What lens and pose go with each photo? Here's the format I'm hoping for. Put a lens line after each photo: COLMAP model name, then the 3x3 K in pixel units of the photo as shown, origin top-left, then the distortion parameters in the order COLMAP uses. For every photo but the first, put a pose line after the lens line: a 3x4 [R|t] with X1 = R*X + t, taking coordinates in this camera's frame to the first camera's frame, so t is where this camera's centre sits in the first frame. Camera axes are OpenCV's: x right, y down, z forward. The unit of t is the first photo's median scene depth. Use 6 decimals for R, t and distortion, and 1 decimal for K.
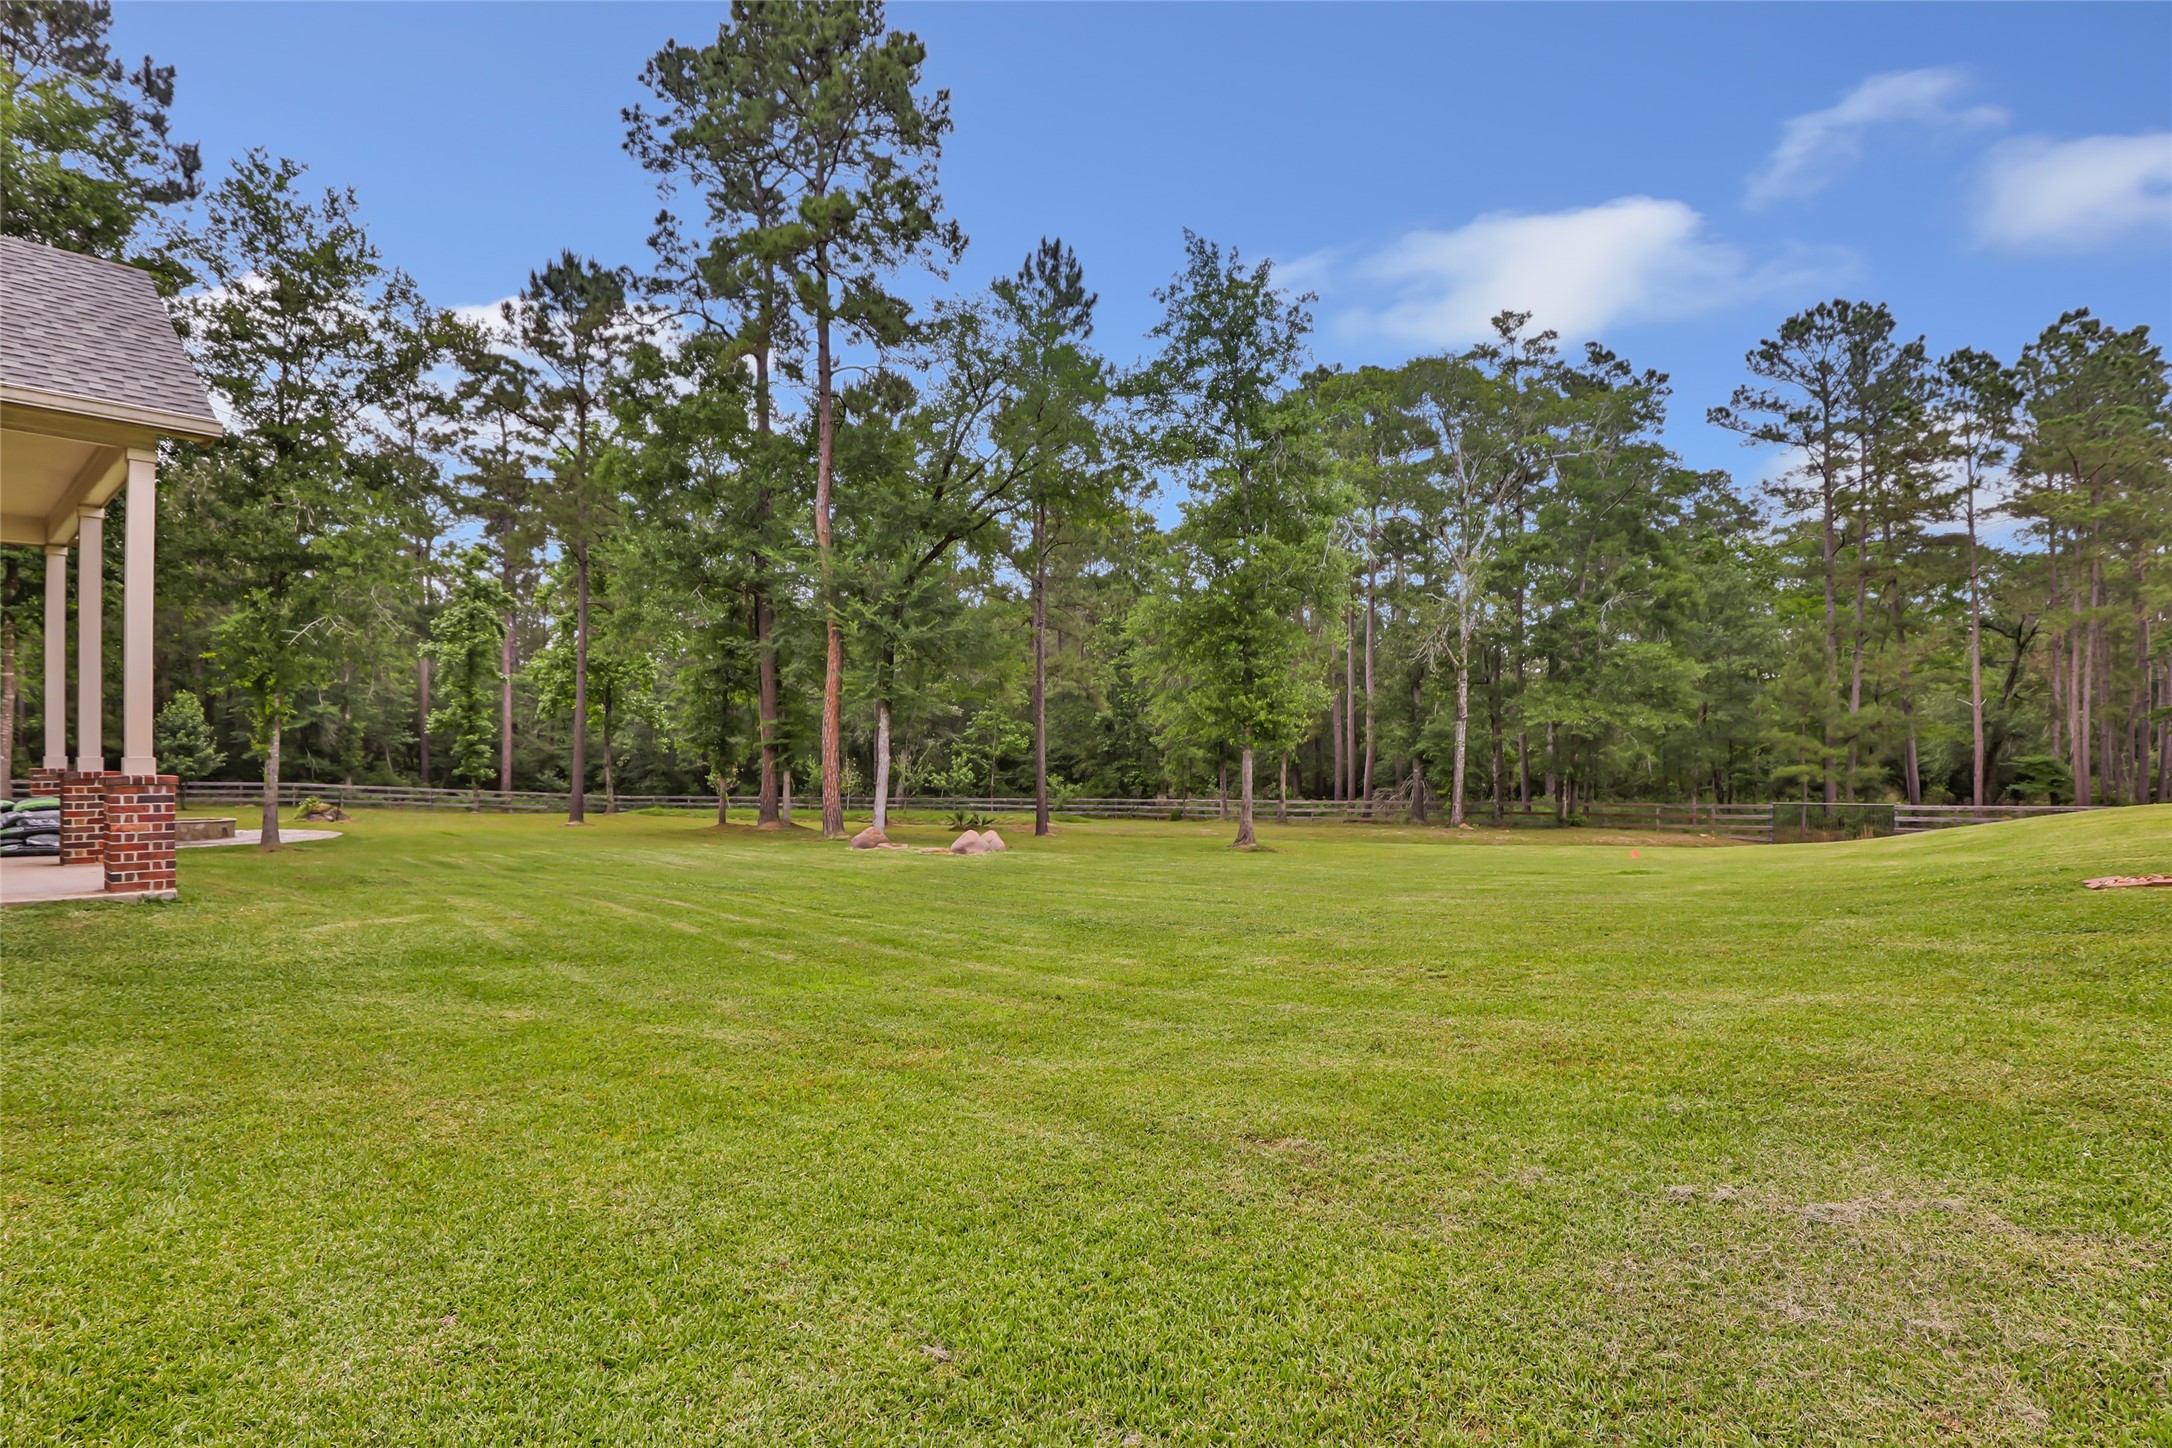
lens RADIAL K [[1093.6, 0, 1082.9], [0, 1093.6, 747.8], [0, 0, 1]] dist [-0.020648, 0.000508]
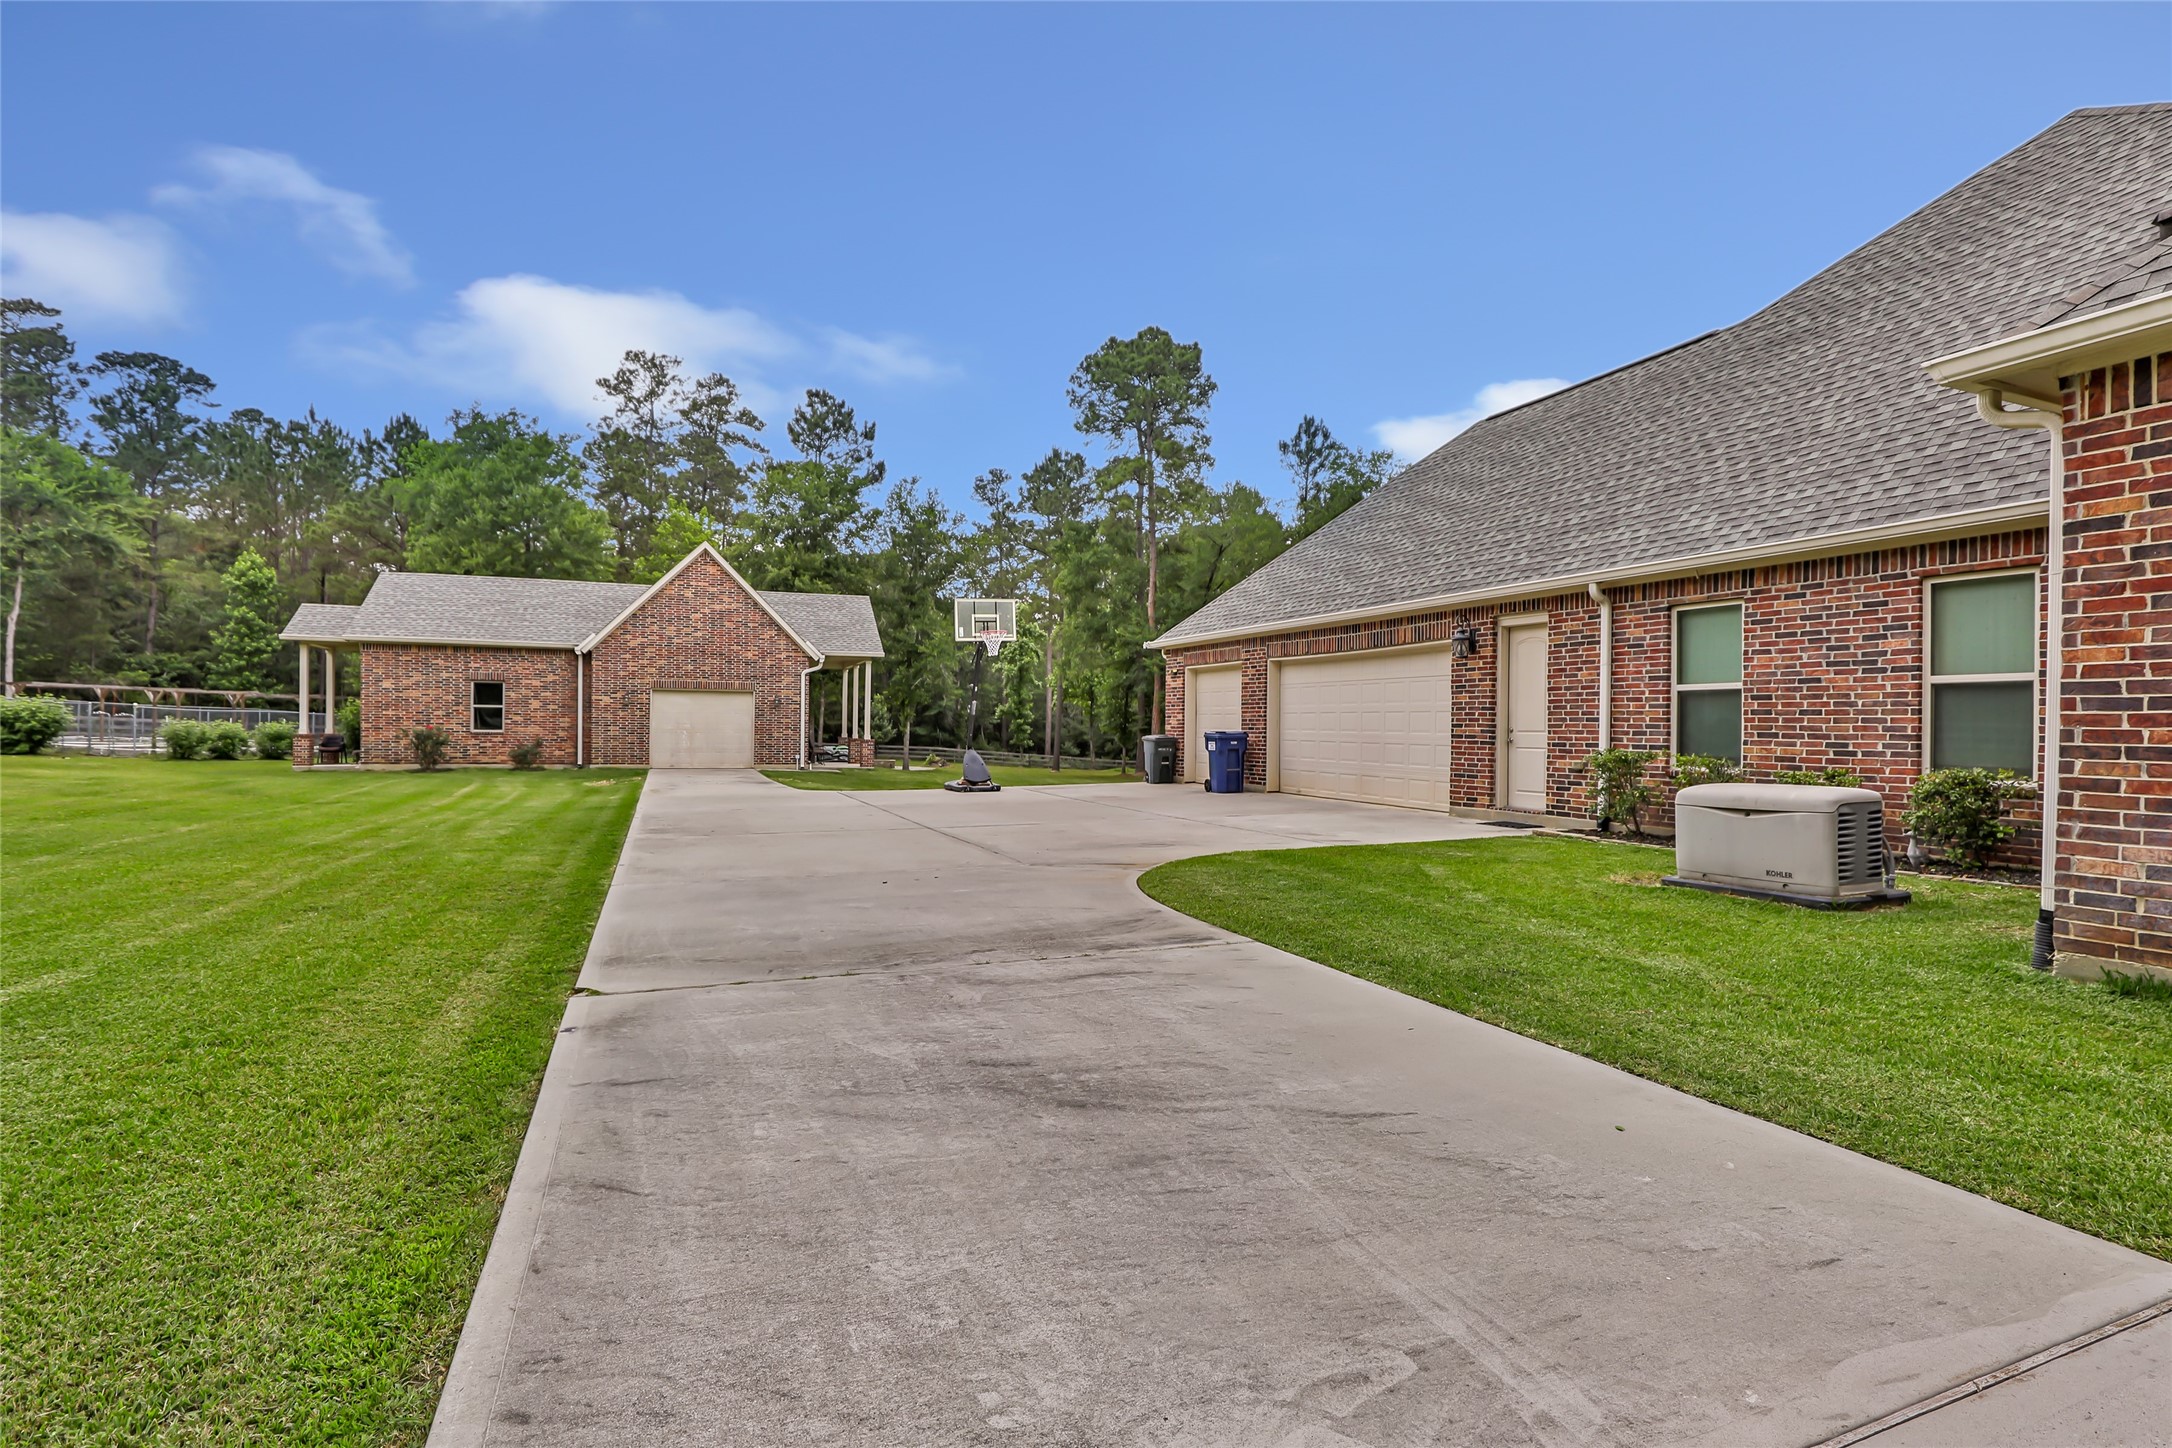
lens RADIAL K [[1093.6, 0, 1082.9], [0, 1093.6, 747.8], [0, 0, 1]] dist [-0.020648, 0.000508]
pose [[0.869638, 0.023710, -0.493121, 0.405186], [-0.013790, 0.999623, 0.023745, -0.011654], [0.493498, -0.013849, 0.869637, -0.471871]]
